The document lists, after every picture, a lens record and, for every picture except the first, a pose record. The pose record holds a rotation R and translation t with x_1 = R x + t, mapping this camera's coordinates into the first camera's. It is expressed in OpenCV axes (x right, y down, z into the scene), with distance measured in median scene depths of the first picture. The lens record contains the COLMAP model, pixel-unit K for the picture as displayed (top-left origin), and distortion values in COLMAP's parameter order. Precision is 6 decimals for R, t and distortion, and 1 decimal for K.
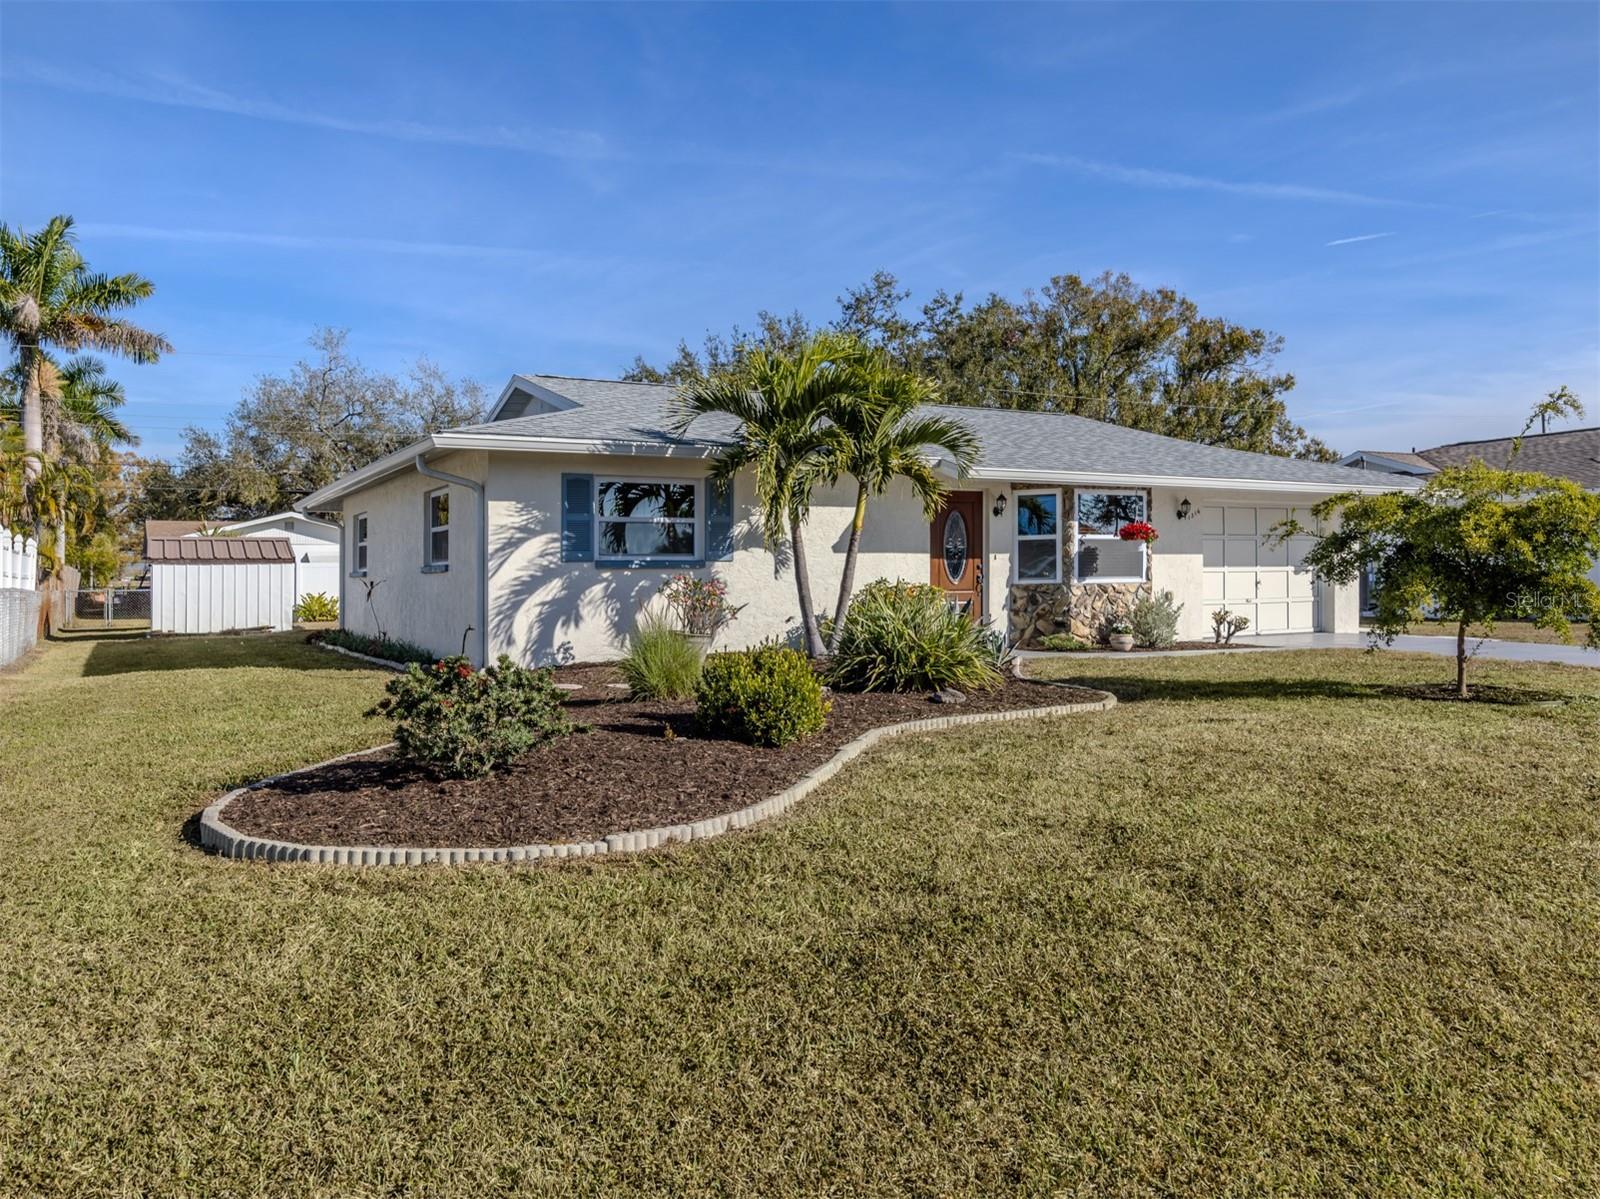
lens RADIAL K [[1503.3, 0, 800.0], [0, 1503.3, 599.5], [0, 0, 1]] dist [0.002071, 0.000340]
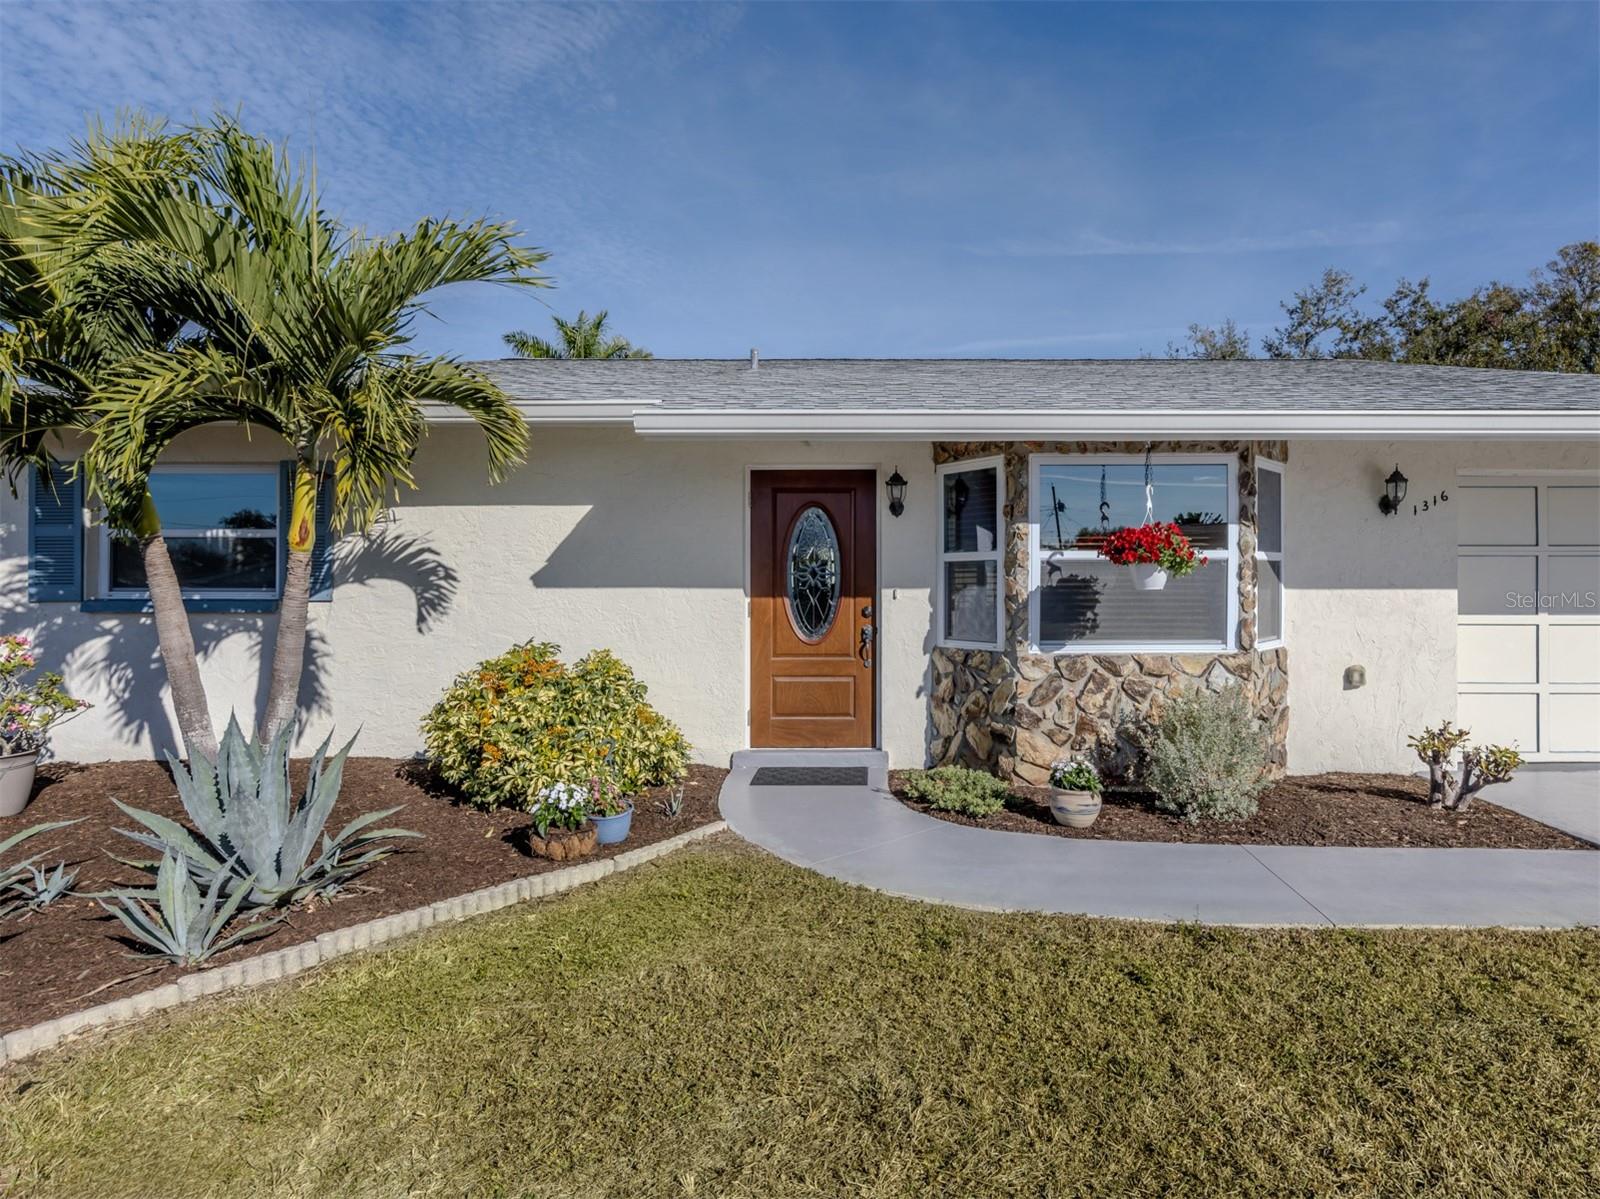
lens RADIAL K [[1000.3, 0, 805.0], [0, 1000.3, 558.0], [0, 0, 1]] dist [0.011355, 0.000041]
pose [[0.844815, -0.000408, -0.535059, 0.289407], [-0.013130, 0.999683, -0.021492, -0.033032], [0.534898, 0.025182, 0.844541, 0.690638]]
